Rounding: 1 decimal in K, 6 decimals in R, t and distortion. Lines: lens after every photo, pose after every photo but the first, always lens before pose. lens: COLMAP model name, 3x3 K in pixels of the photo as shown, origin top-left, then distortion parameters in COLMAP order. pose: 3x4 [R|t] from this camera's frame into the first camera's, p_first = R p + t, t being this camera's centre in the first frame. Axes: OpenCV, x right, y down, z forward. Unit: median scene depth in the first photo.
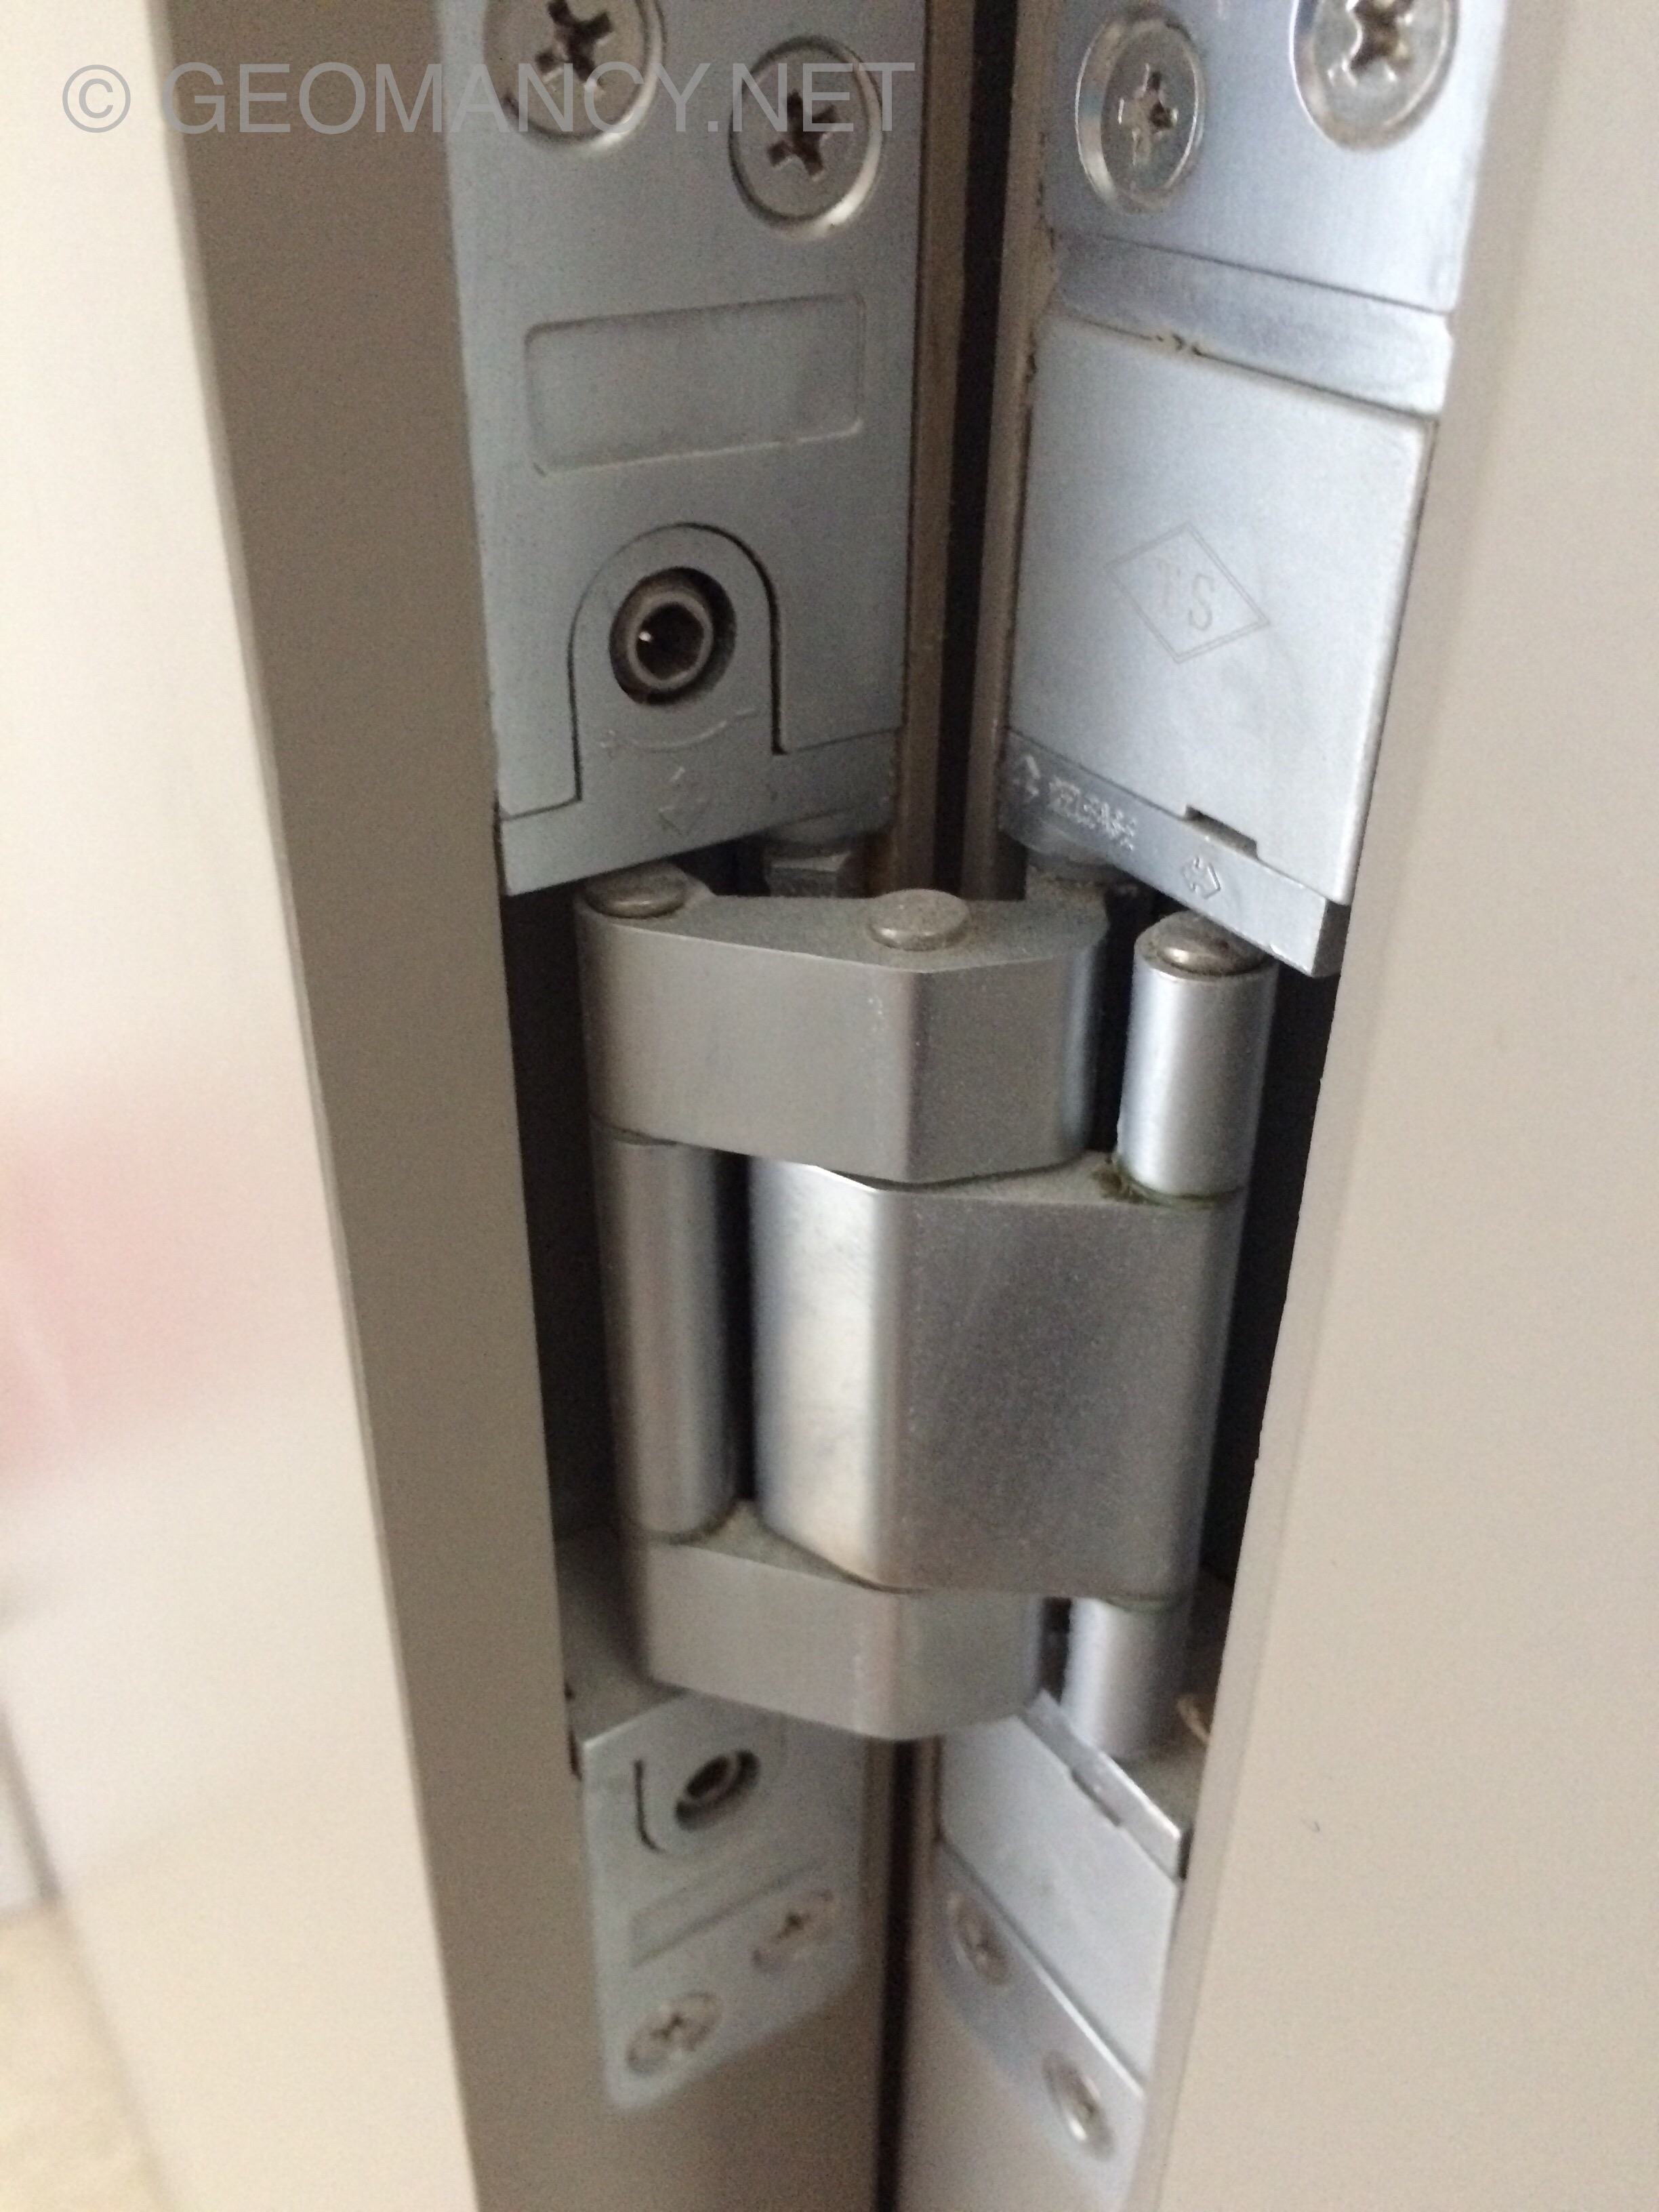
lens RADIAL K [[1816.2, 0, 828.3], [0, 1816.2, 1109.1], [0, 0, 1]] dist [-0.005172, -0.018787]
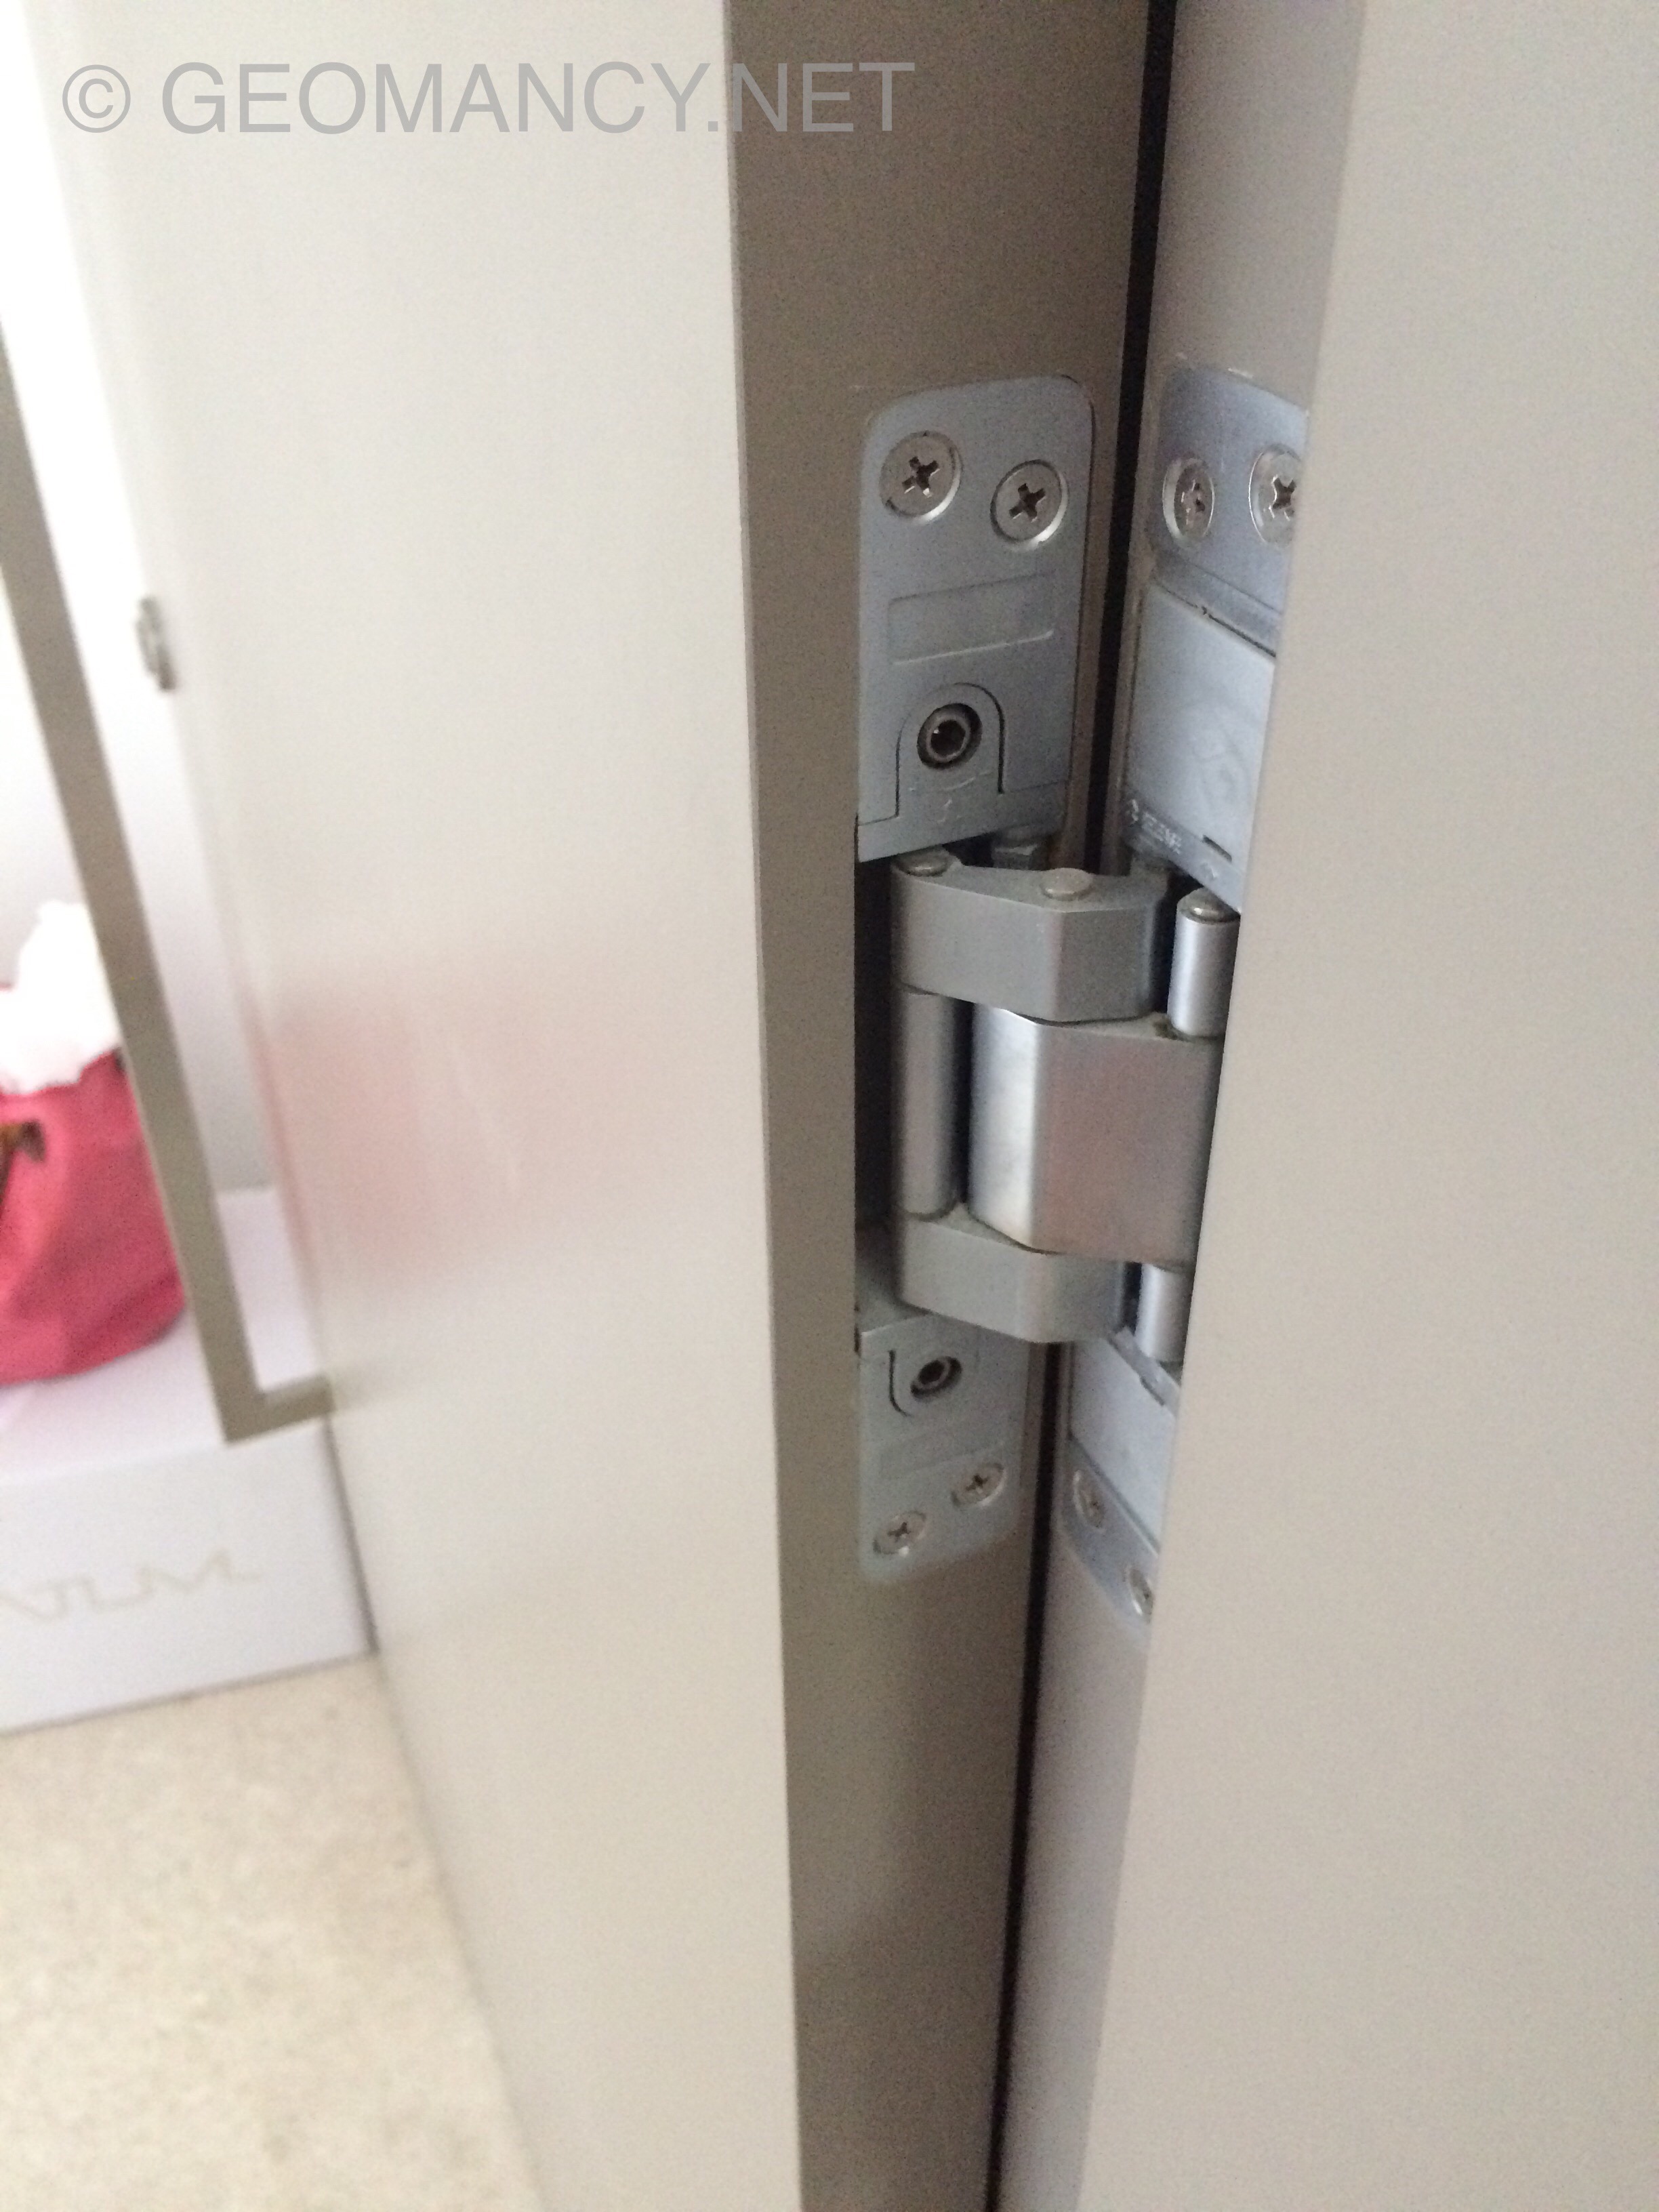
lens RADIAL K [[1816.2, 0, 840.7], [0, 1816.2, 1107.3], [0, 0, 1]] dist [-0.005172, -0.018787]
pose [[0.987309, 0.070481, -0.142317, 0.099860], [-0.063359, 0.996530, 0.053979, 0.041897], [0.145628, -0.044277, 0.988348, -0.926288]]
